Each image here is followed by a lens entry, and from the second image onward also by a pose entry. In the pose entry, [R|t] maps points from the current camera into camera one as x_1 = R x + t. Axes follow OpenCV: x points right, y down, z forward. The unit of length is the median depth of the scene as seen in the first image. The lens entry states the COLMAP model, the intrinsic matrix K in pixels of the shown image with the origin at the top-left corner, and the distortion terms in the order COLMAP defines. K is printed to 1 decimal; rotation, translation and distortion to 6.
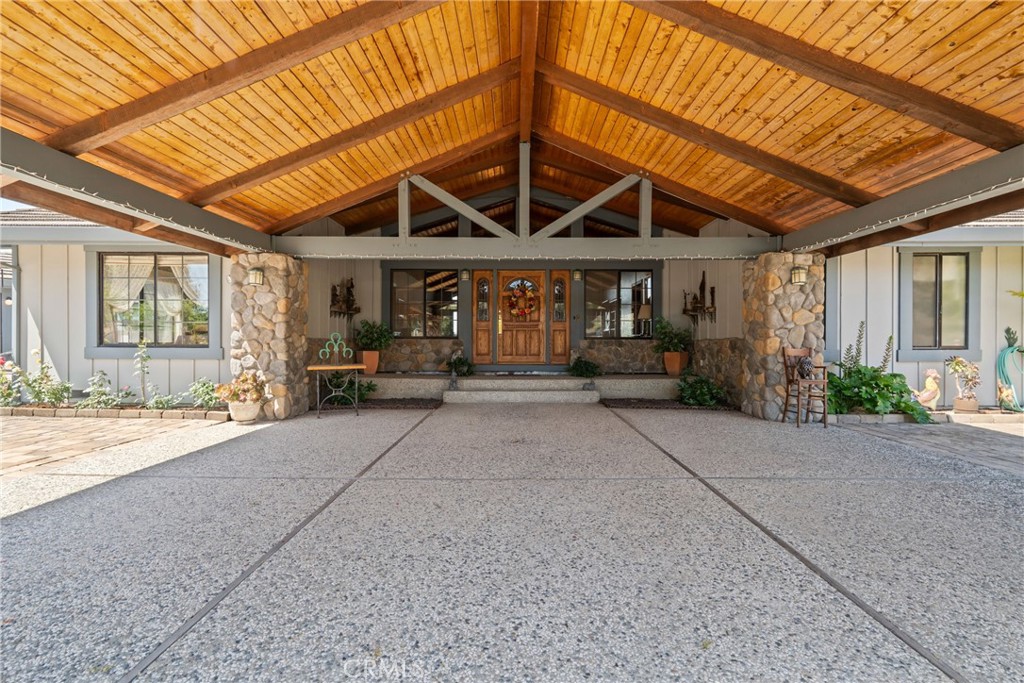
lens RADIAL K [[451.8, 0, 512.0], [0, 451.8, 341.5], [0, 0, 1]] dist [-0.001614, -0.000089]
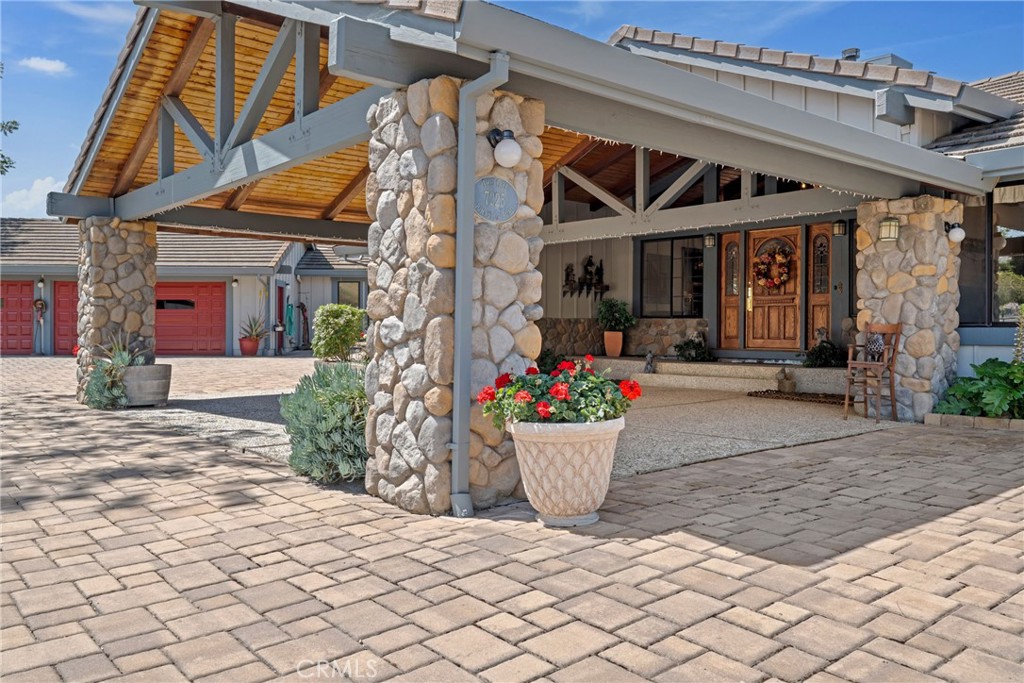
lens RADIAL K [[791.2, 0, 510.2], [0, 791.2, 324.3], [0, 0, 1]] dist [0.001265, 0.000509]
pose [[0.658840, -0.003646, -0.752274, 0.743902], [-0.002804, 0.999969, -0.007303, 0.017224], [0.752278, 0.006921, 0.658810, -0.228523]]
